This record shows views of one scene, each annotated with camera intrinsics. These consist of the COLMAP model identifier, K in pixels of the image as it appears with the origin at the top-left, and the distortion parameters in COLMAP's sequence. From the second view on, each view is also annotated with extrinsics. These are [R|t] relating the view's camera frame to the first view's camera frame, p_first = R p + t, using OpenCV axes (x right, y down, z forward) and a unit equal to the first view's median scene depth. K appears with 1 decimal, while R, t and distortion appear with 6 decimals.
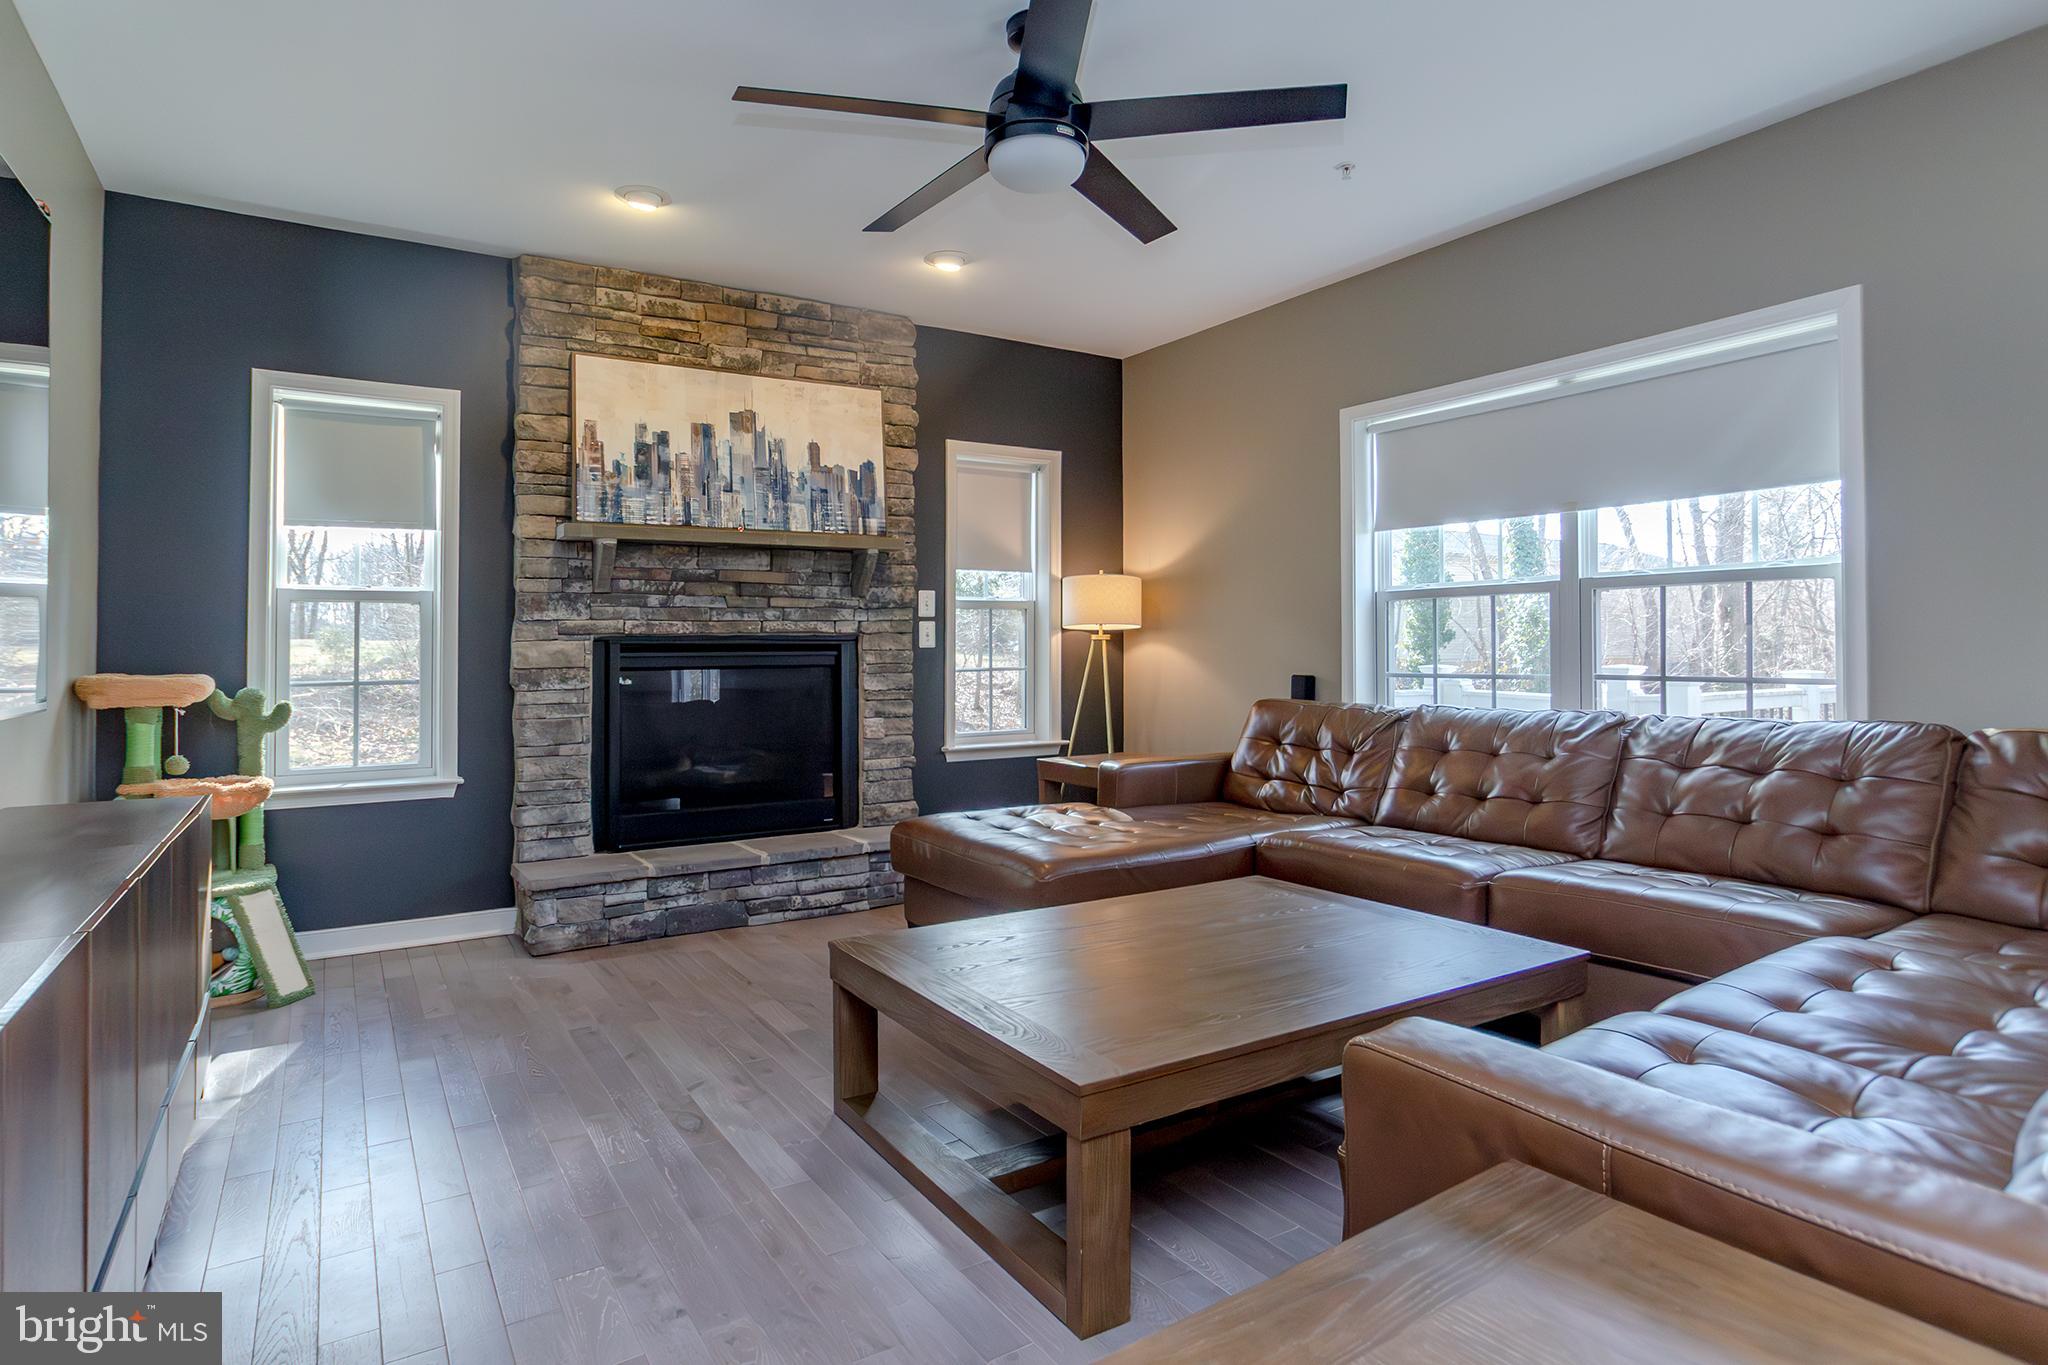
lens RADIAL K [[1050.6, 0, 1025.8], [0, 1050.6, 627.2], [0, 0, 1]] dist [-0.004576, 0.004057]
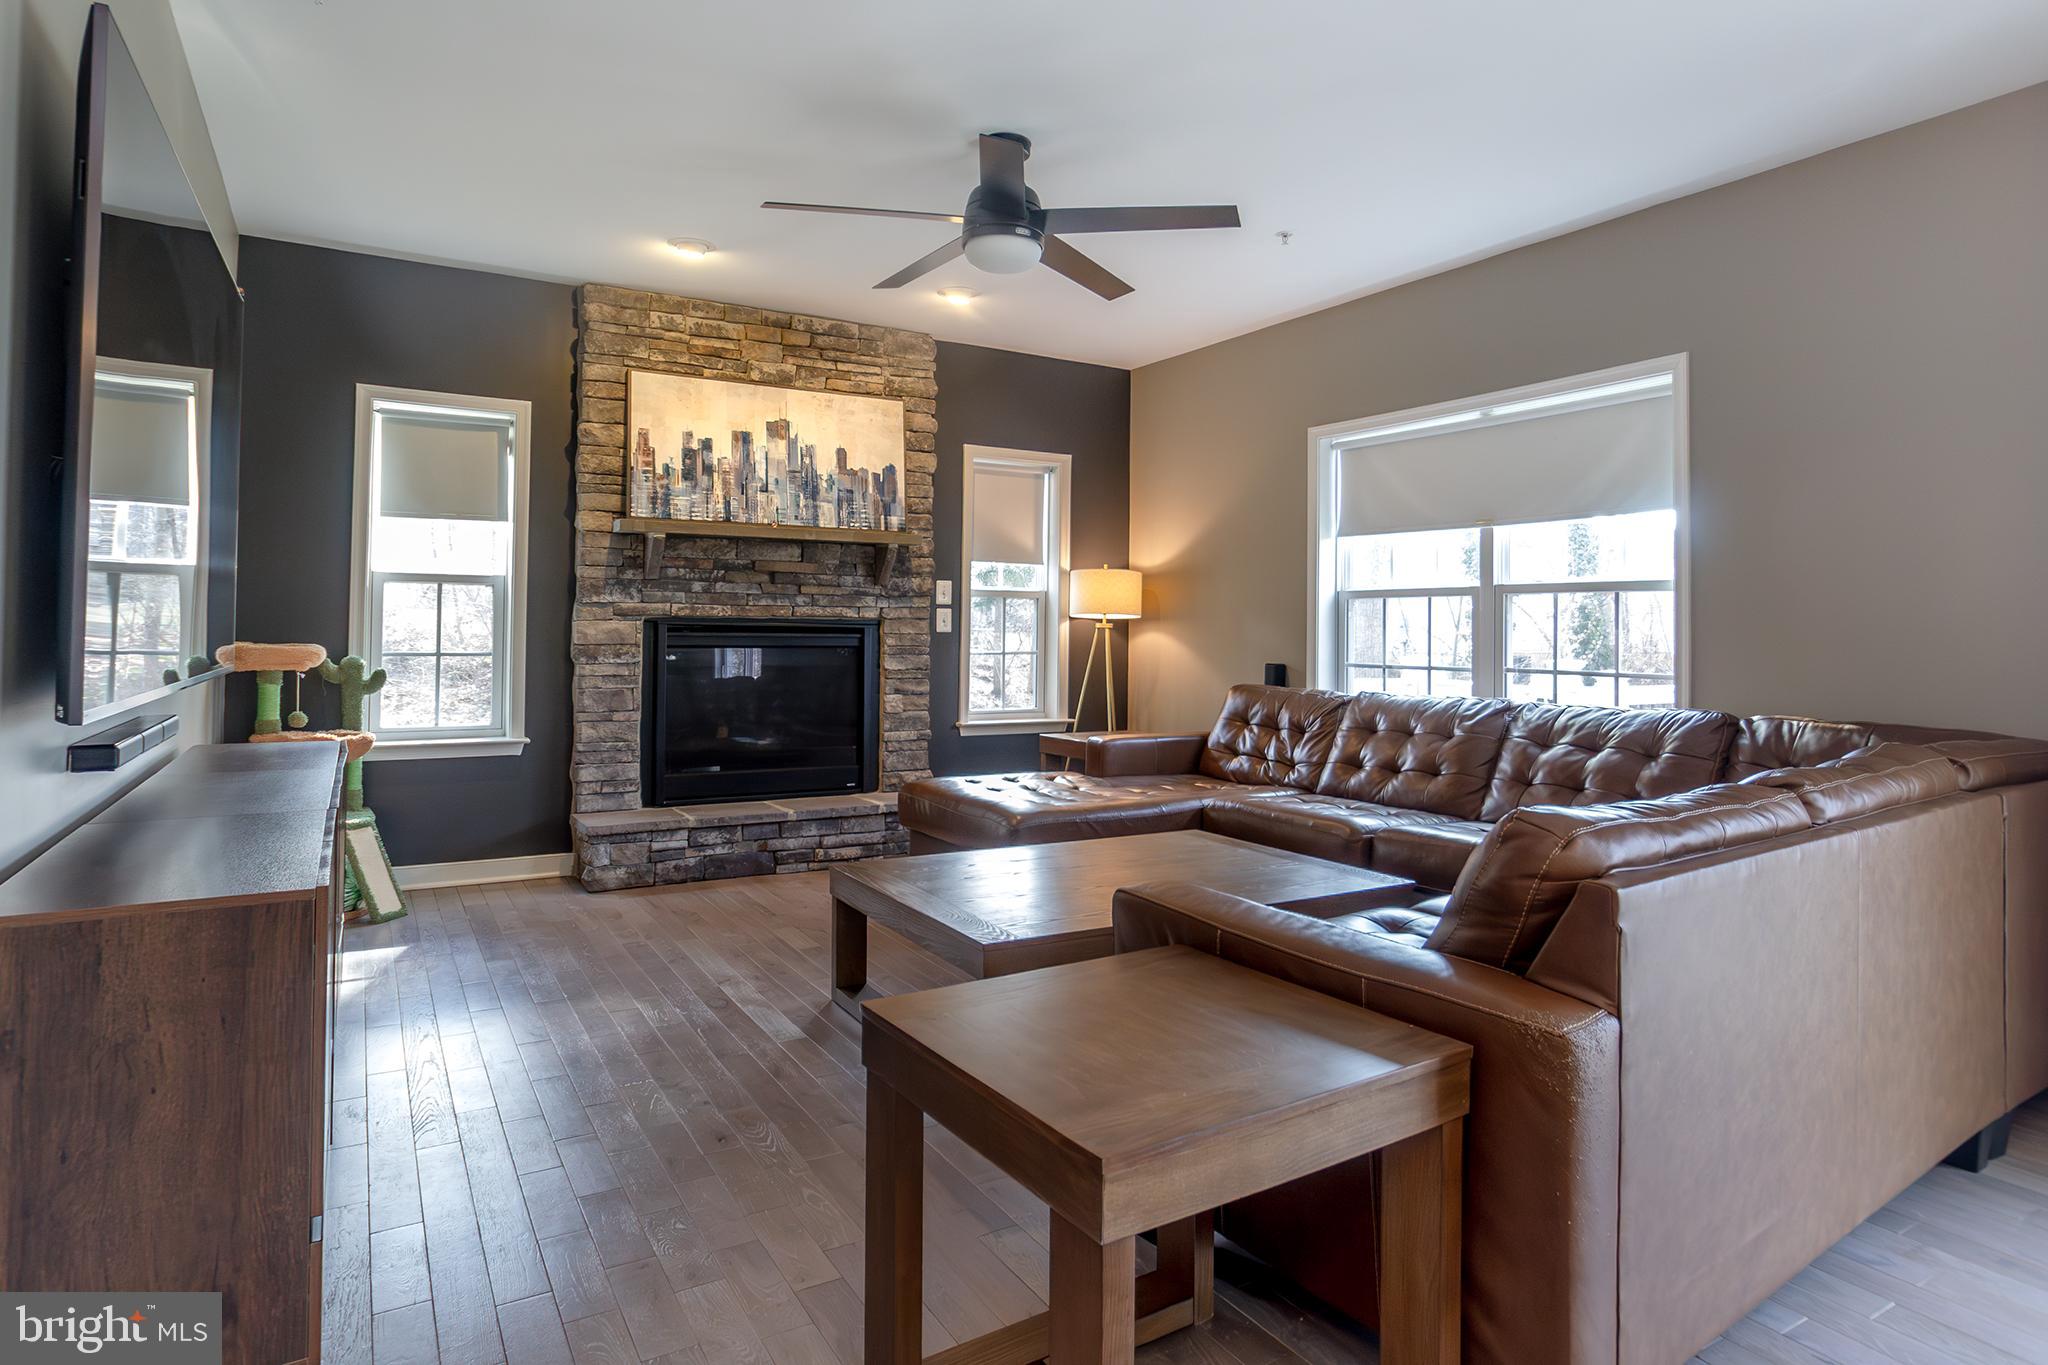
lens RADIAL K [[1114.0, 0, 1086.0], [0, 1114.0, 626.3], [0, 0, 1]] dist [0.001592, 0.000155]
pose [[0.999790, 0.019488, -0.006328, 0.079723], [-0.019385, 0.999683, 0.016043, -0.010832], [0.006639, -0.015917, 0.999851, -0.216931]]
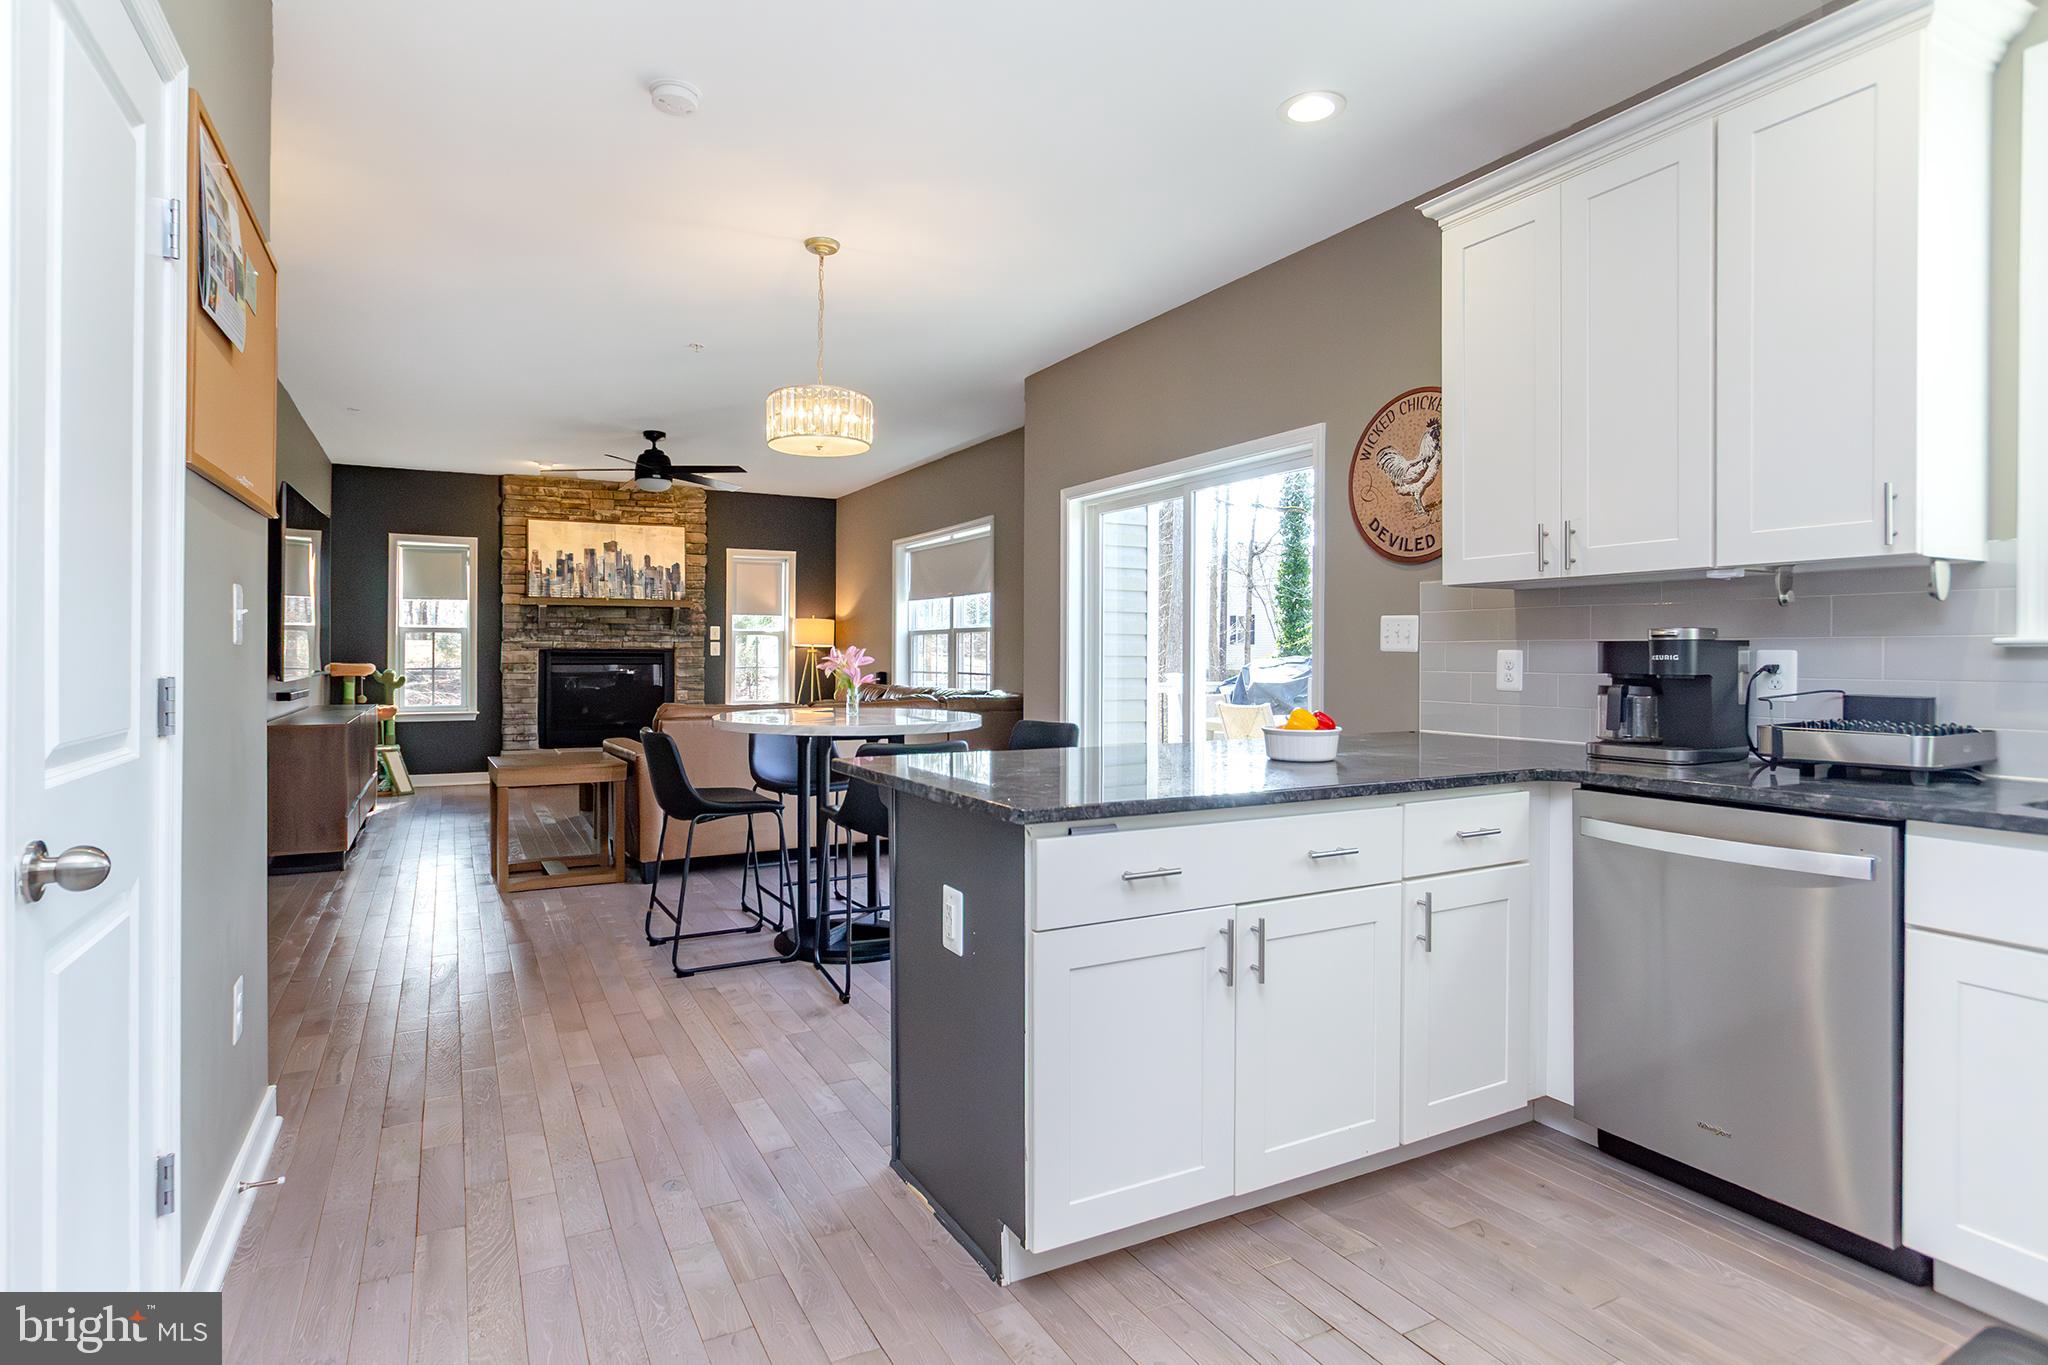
lens RADIAL K [[1050.6, 0, 1033.0], [0, 1050.6, 664.0], [0, 0, 1]] dist [-0.004576, 0.004057]
pose [[0.996729, 0.010835, -0.080090, 0.809299], [-0.008718, 0.999605, 0.026733, -0.027614], [0.080348, -0.025947, 0.996429, -1.118980]]
